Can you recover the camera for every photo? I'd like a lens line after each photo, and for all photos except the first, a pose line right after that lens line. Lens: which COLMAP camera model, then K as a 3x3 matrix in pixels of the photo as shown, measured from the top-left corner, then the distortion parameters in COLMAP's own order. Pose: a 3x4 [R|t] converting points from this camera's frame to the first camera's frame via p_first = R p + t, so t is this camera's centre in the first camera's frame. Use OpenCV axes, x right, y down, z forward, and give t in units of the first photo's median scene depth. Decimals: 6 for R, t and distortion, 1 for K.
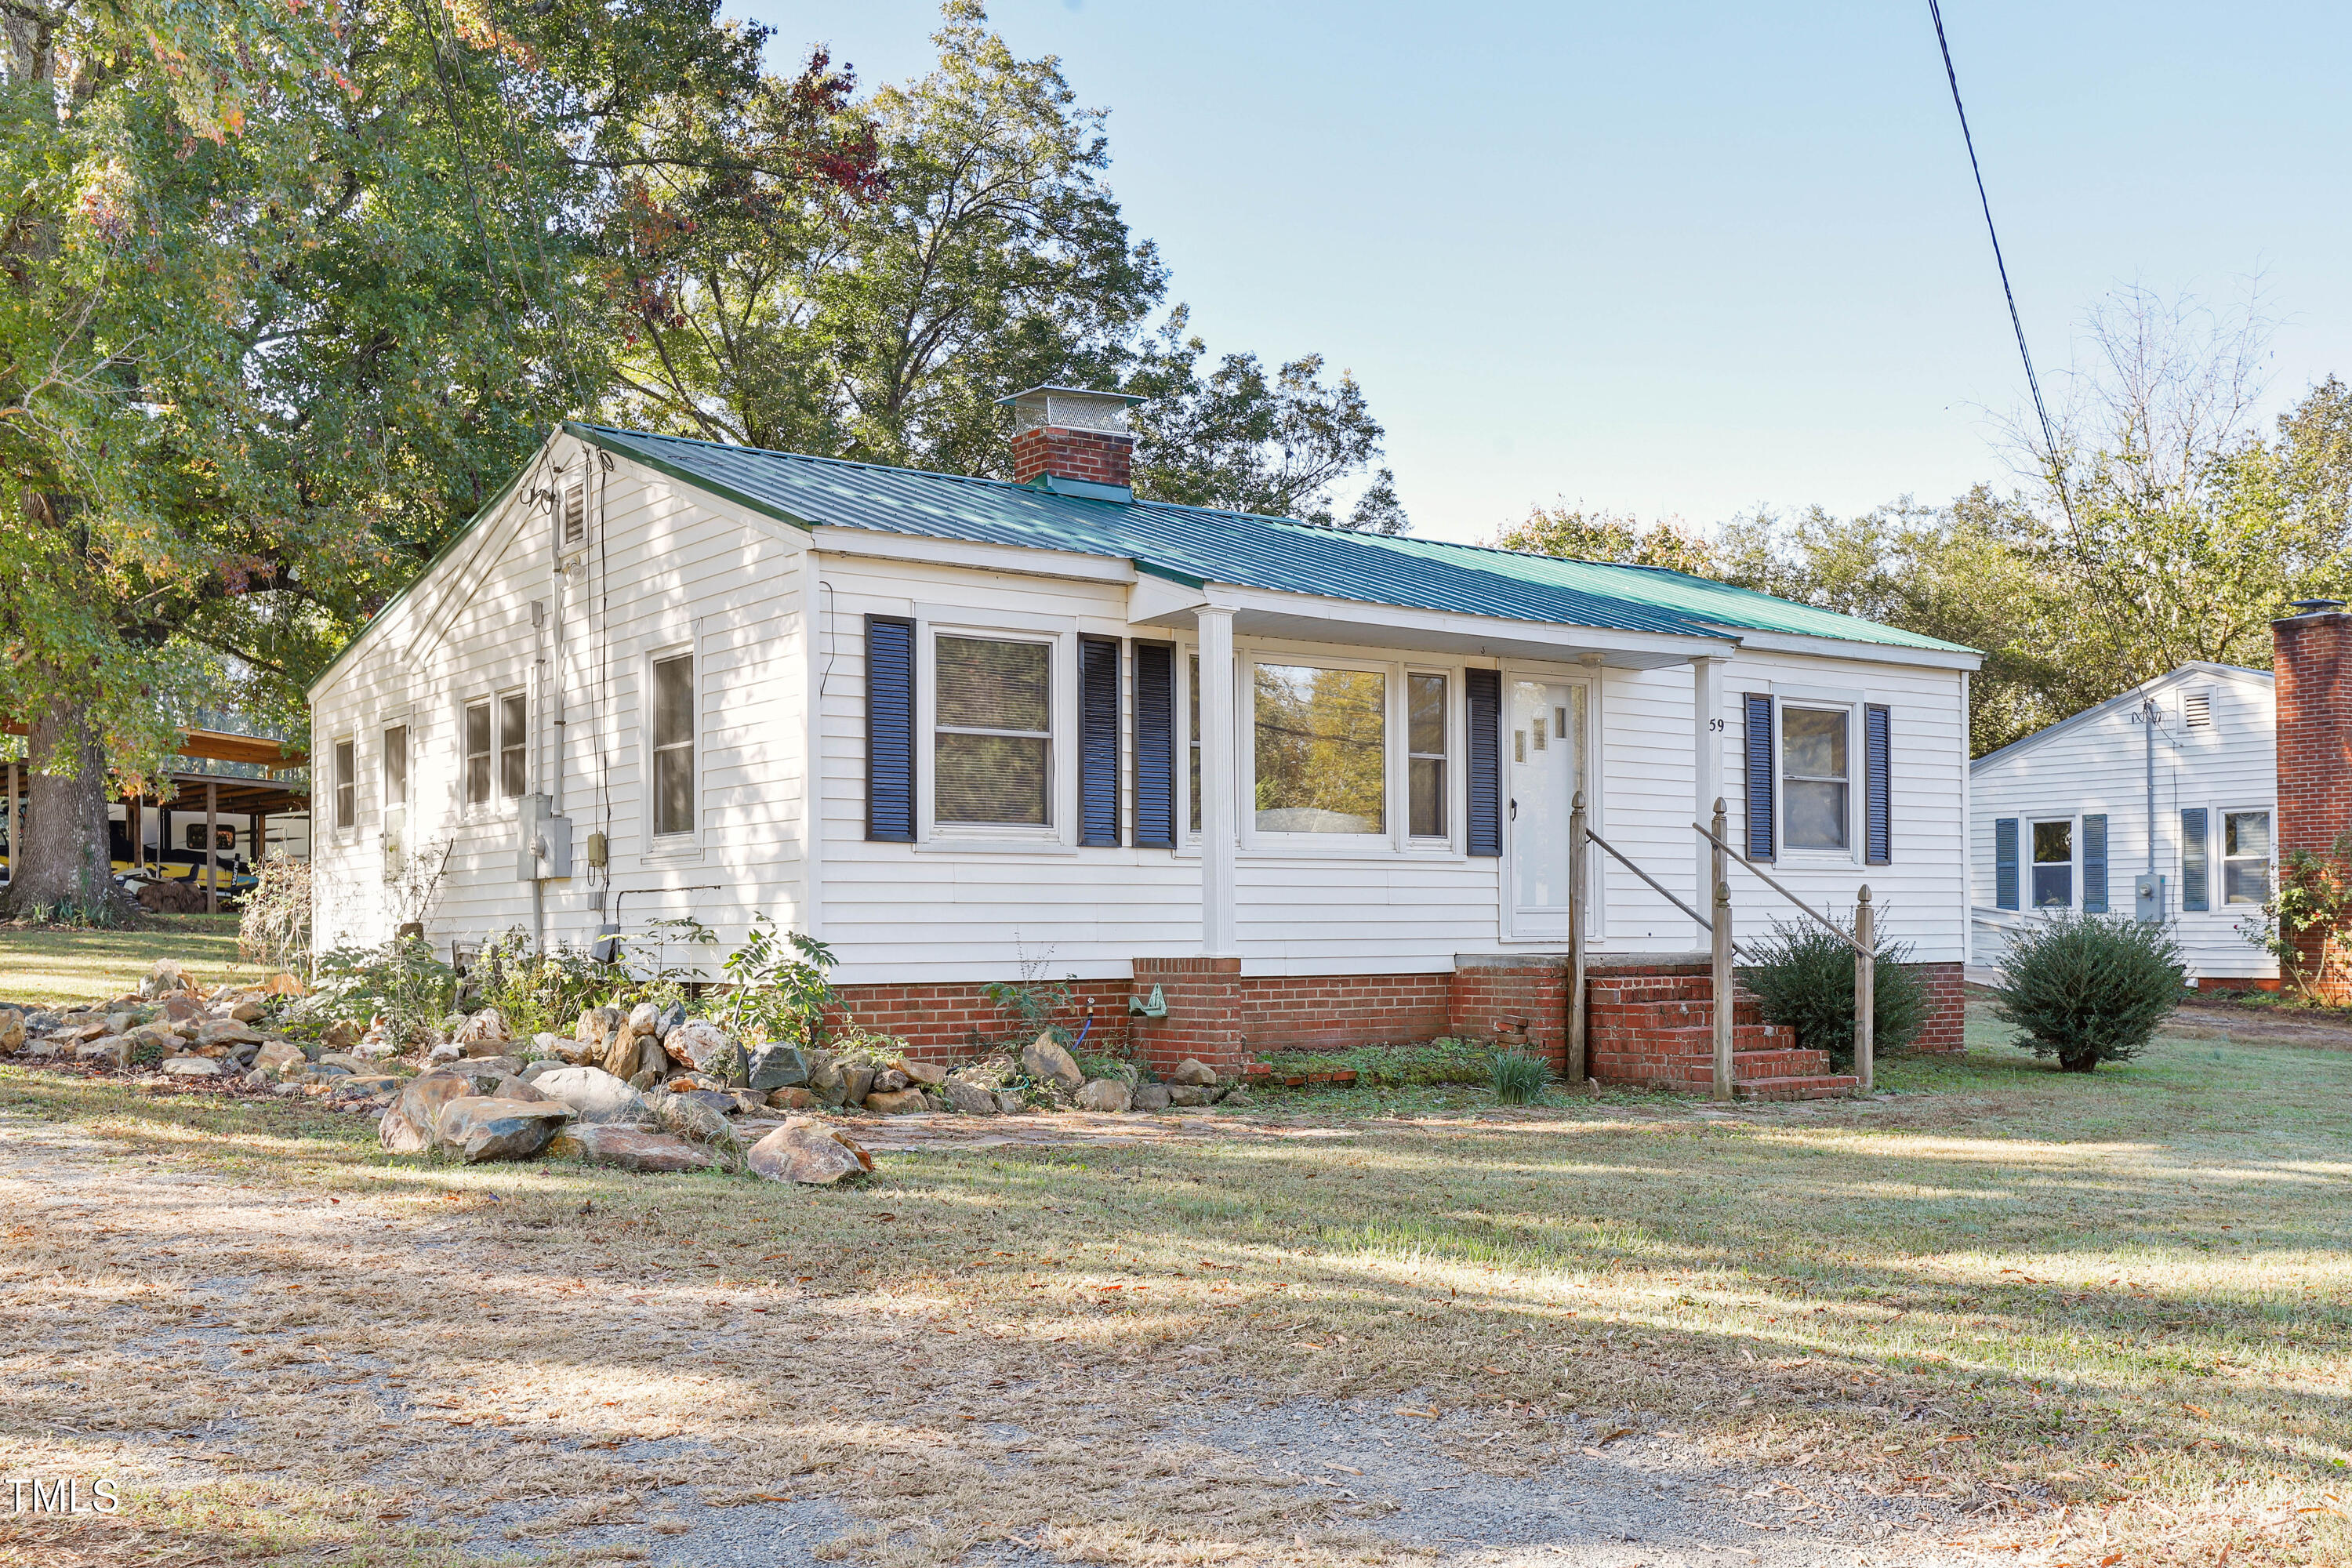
lens RADIAL K [[2450.2, 0, 1176.0], [0, 2450.2, 784.0], [0, 0, 1]] dist [-0.011390, -0.002514]
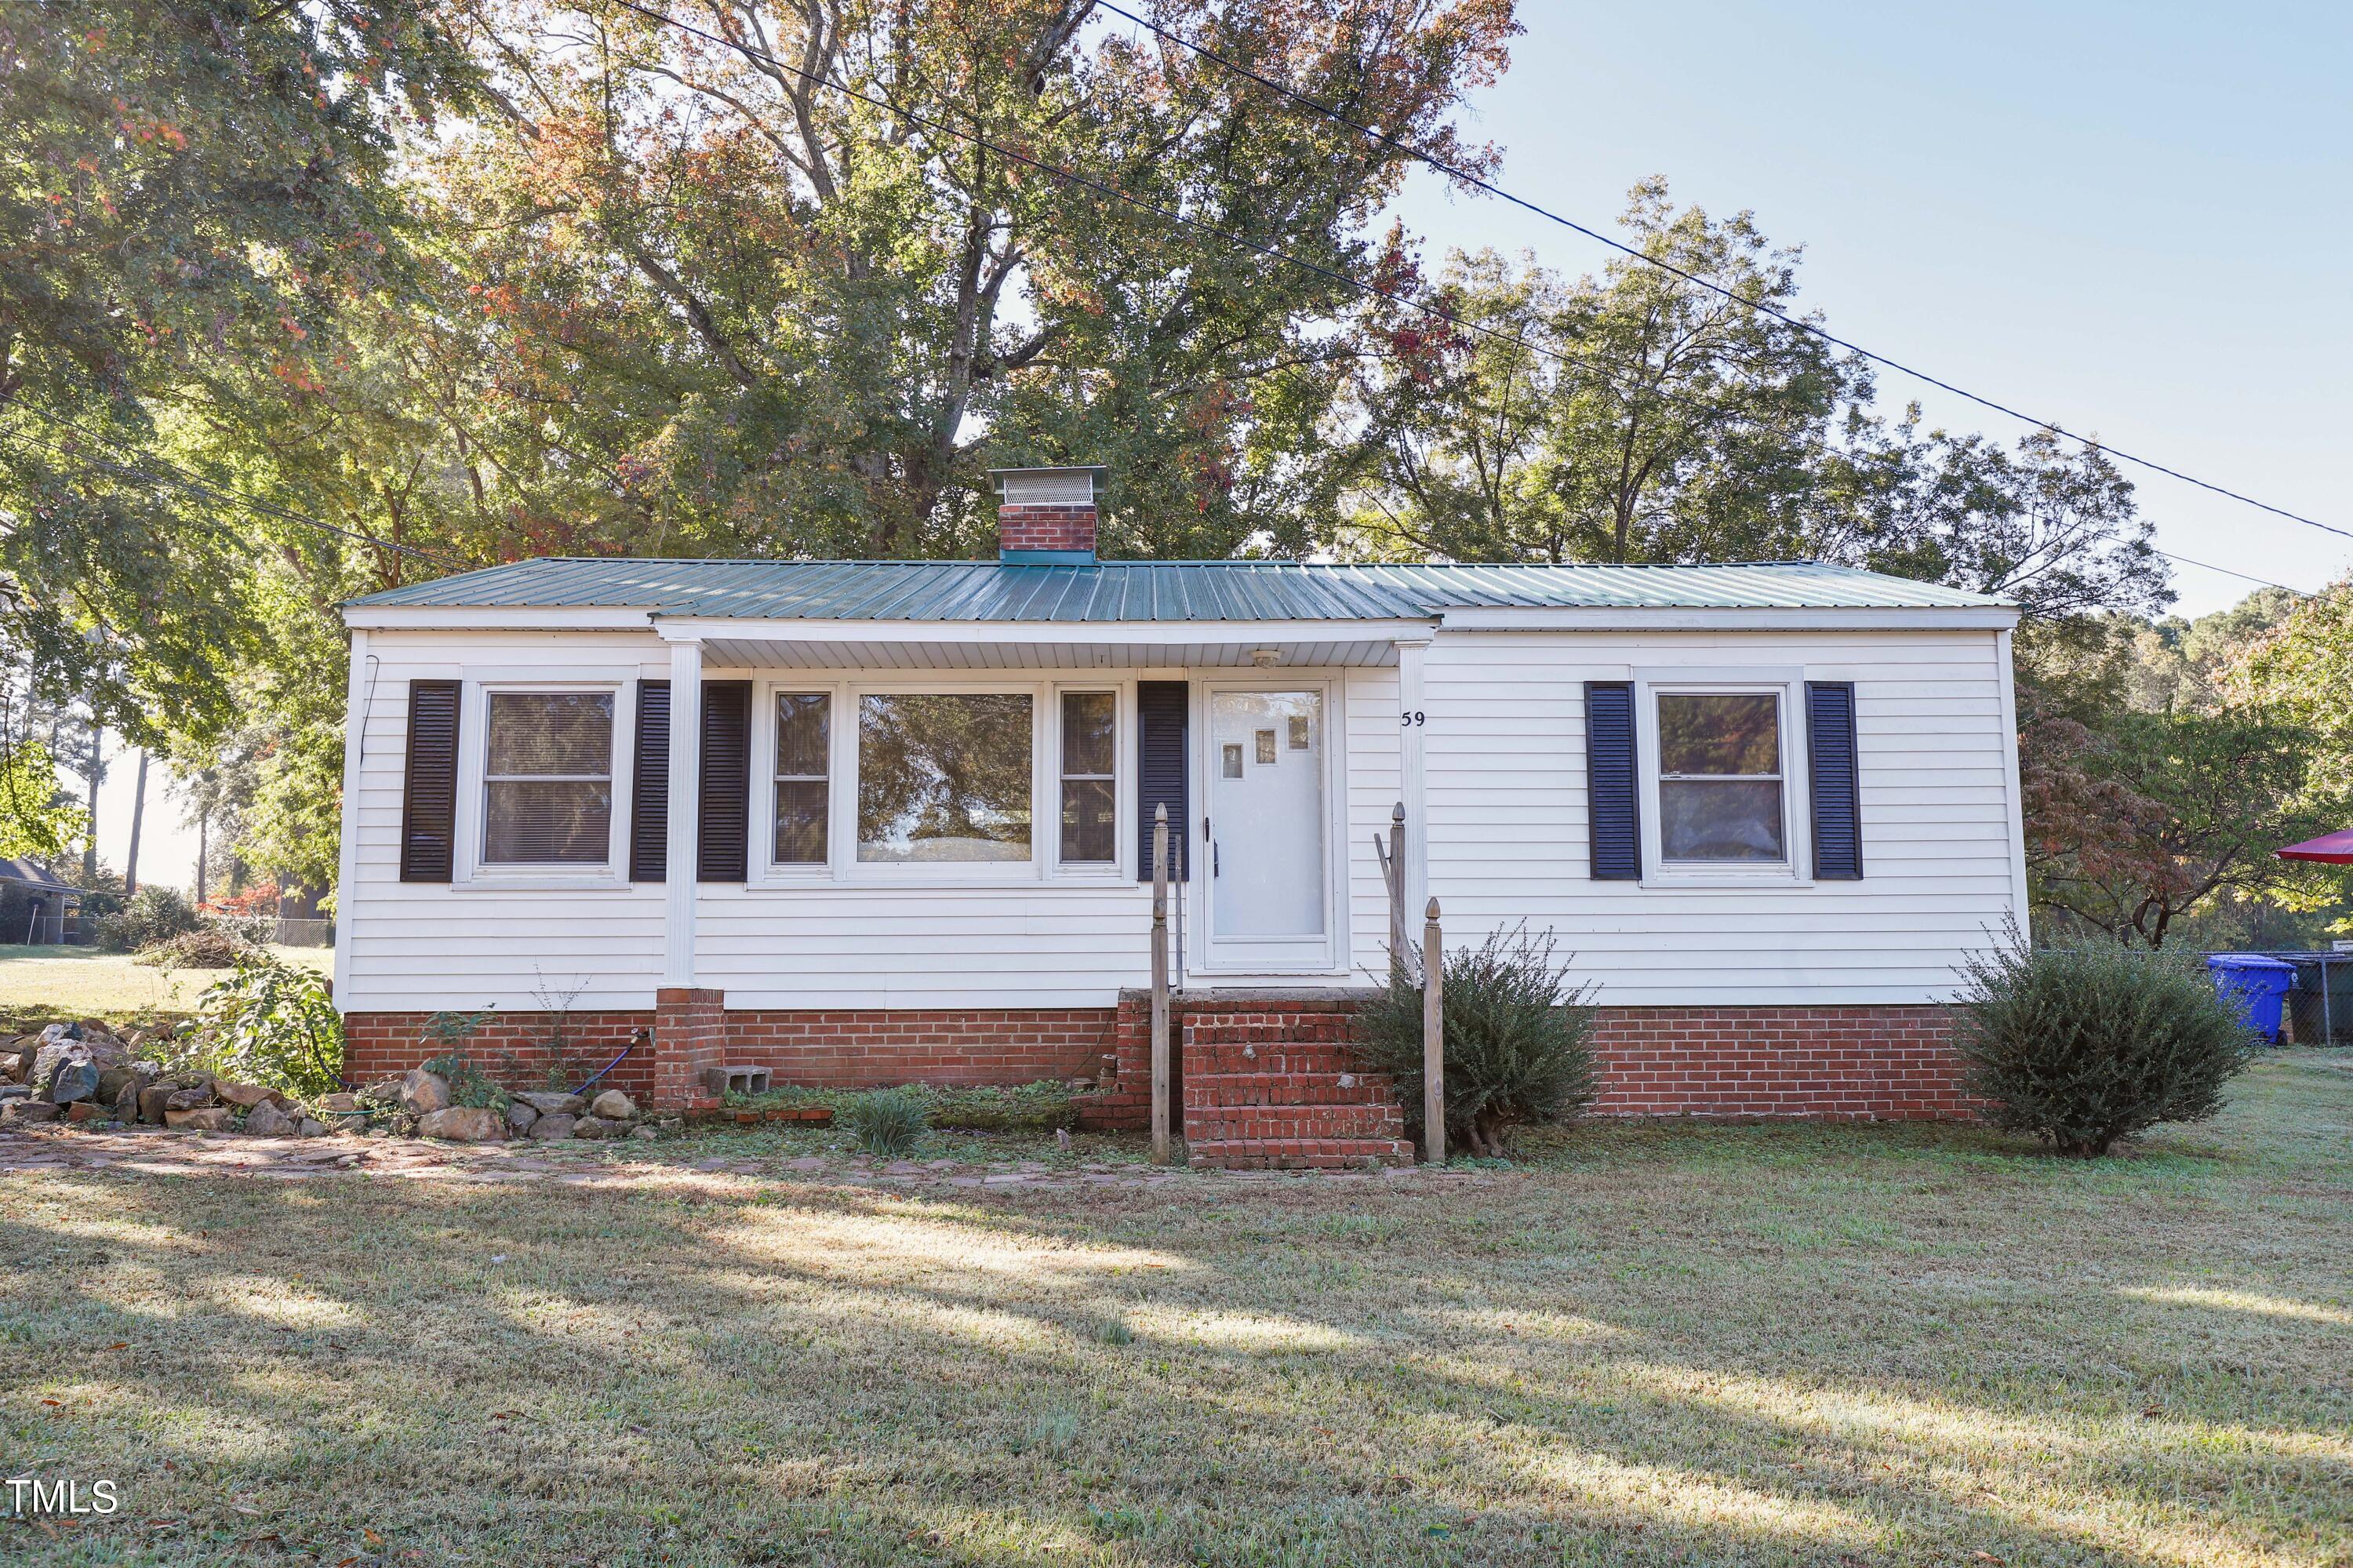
lens RADIAL K [[1732.1, 0, 1176.5], [0, 1732.1, 784.0], [0, 0, 1]] dist [-0.004992, -0.000834]
pose [[0.826537, -0.060240, -0.559650, 0.499719], [0.039591, 0.998016, -0.048953, 0.025305], [0.561489, 0.018304, 0.827282, 0.452921]]
